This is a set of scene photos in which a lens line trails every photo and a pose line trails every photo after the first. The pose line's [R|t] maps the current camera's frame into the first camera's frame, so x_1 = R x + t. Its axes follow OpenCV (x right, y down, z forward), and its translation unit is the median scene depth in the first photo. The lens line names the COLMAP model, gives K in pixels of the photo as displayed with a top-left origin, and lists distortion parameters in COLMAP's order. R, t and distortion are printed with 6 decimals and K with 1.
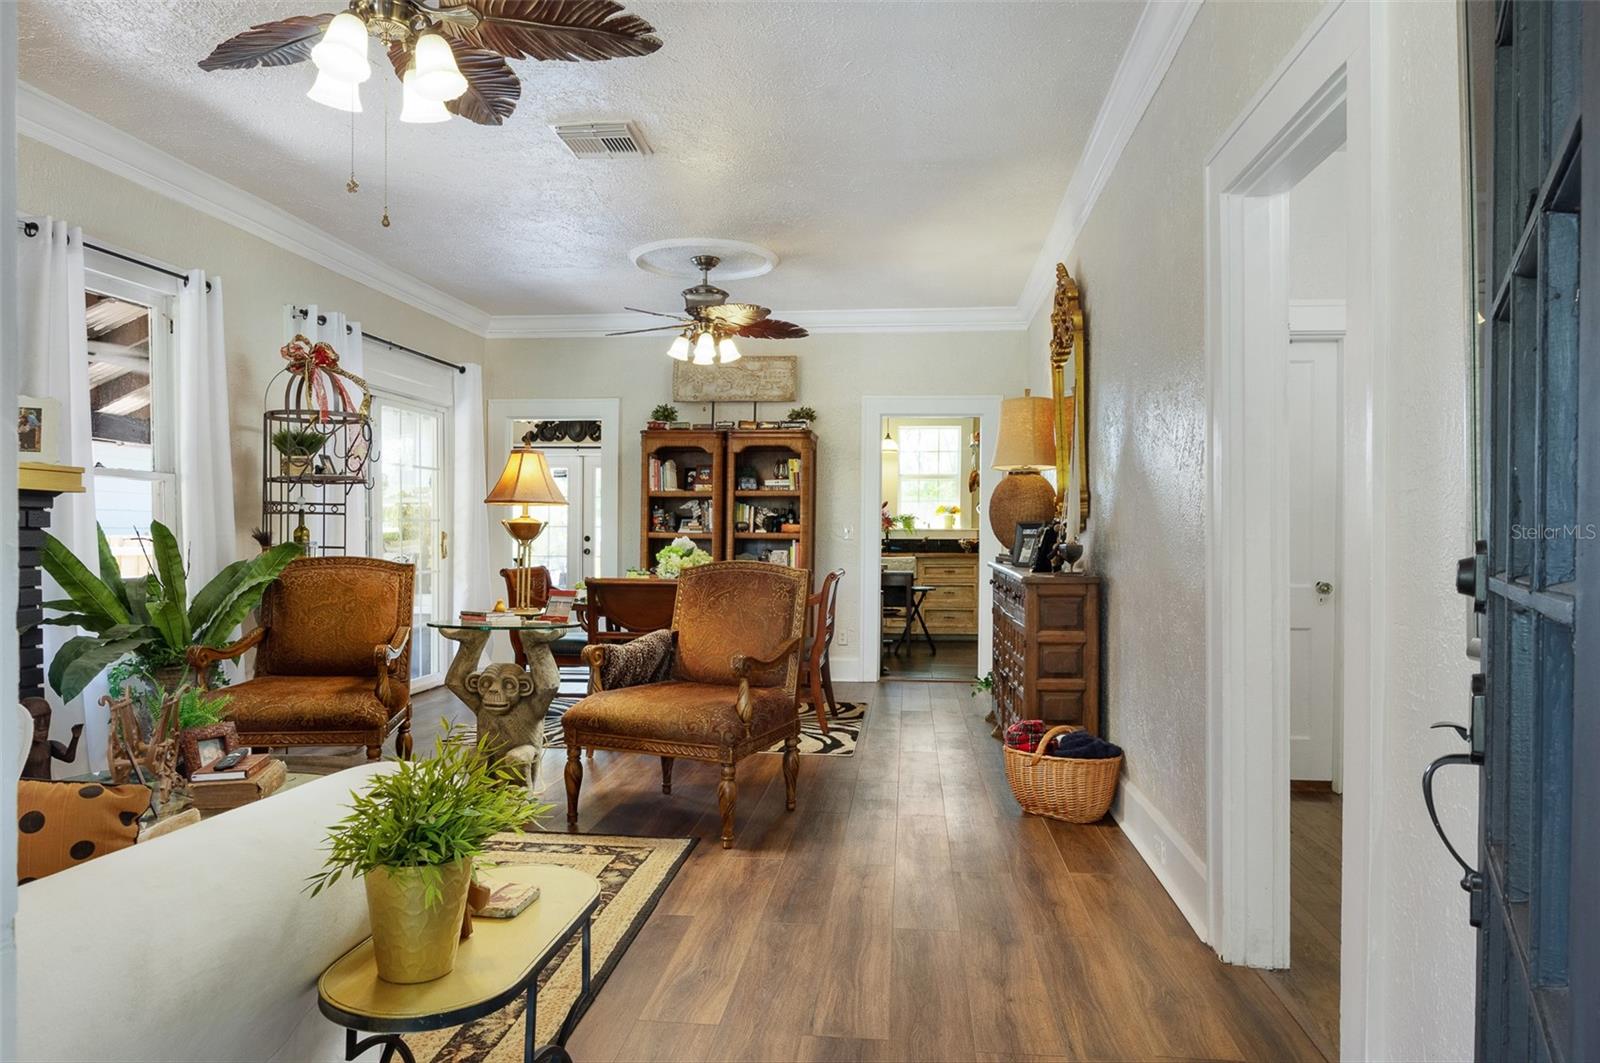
lens RADIAL K [[1219.4, 0, 797.6], [0, 1219.4, 532.9], [0, 0, 1]] dist [0.012305, -0.000326]
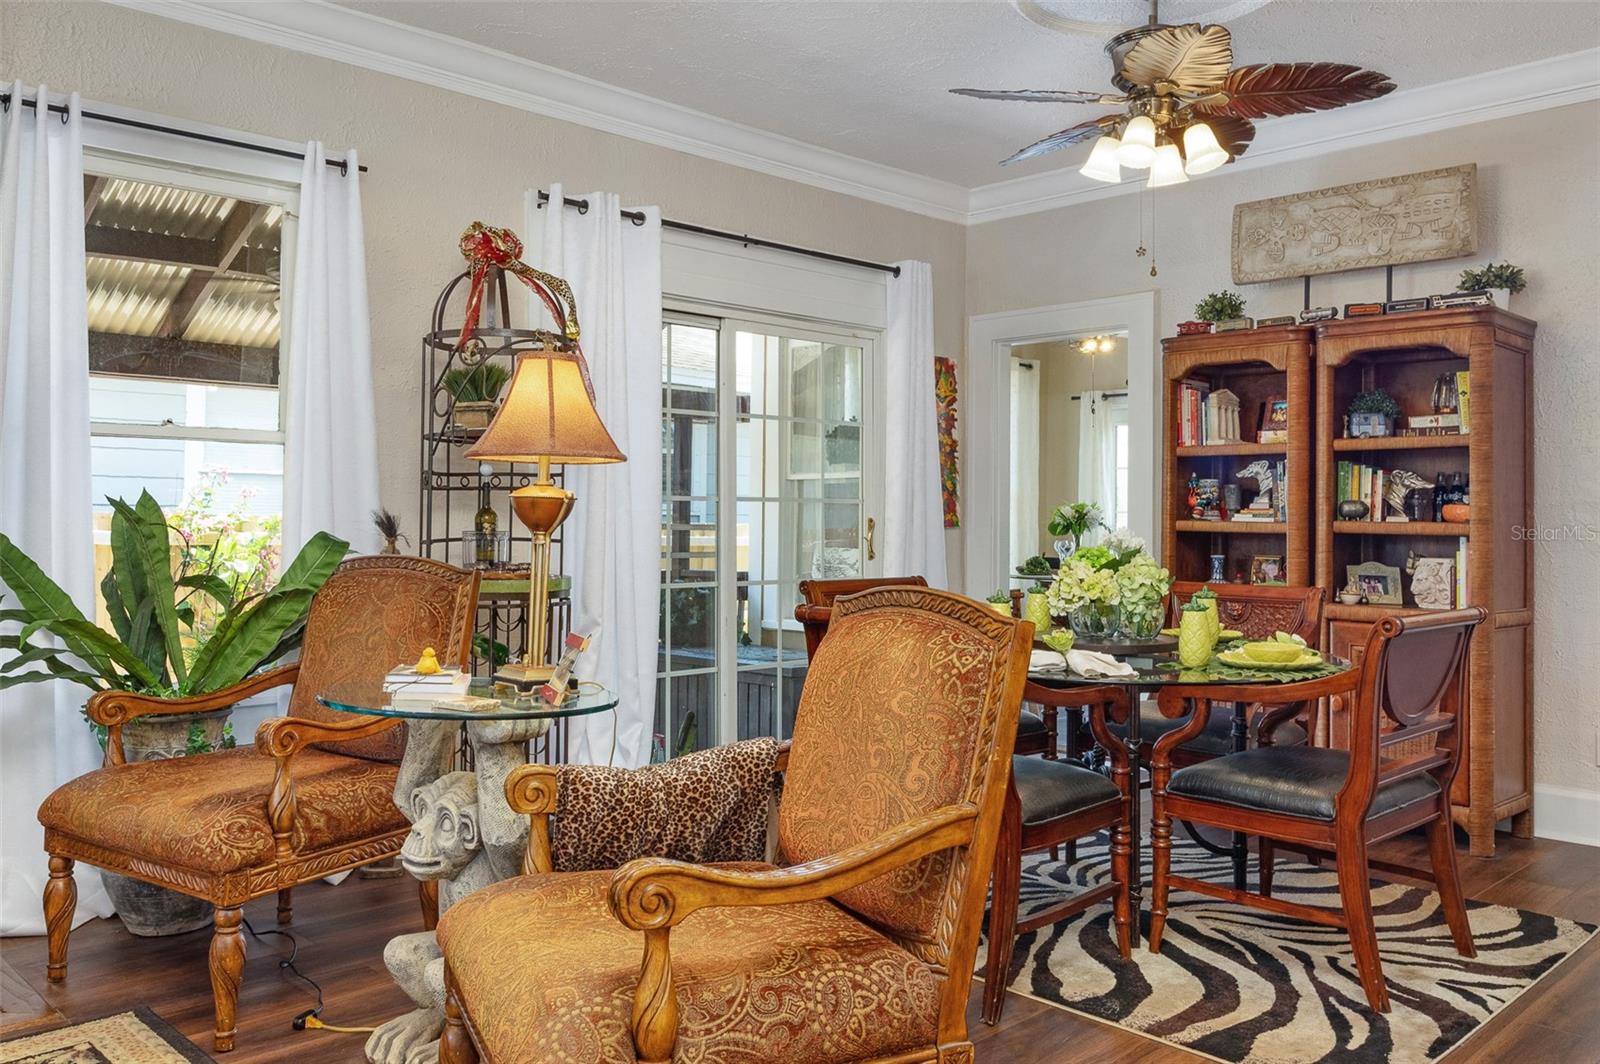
lens RADIAL K [[1286.3, 0, 804.6], [0, 1286.3, 480.2], [0, 0, 1]] dist [0.005983, 0.001851]
pose [[0.747929, -0.017352, -0.663552, 0.141053], [-0.004088, 0.999519, -0.030744, 0.000026], [0.663766, 0.025707, 0.747498, 0.440641]]
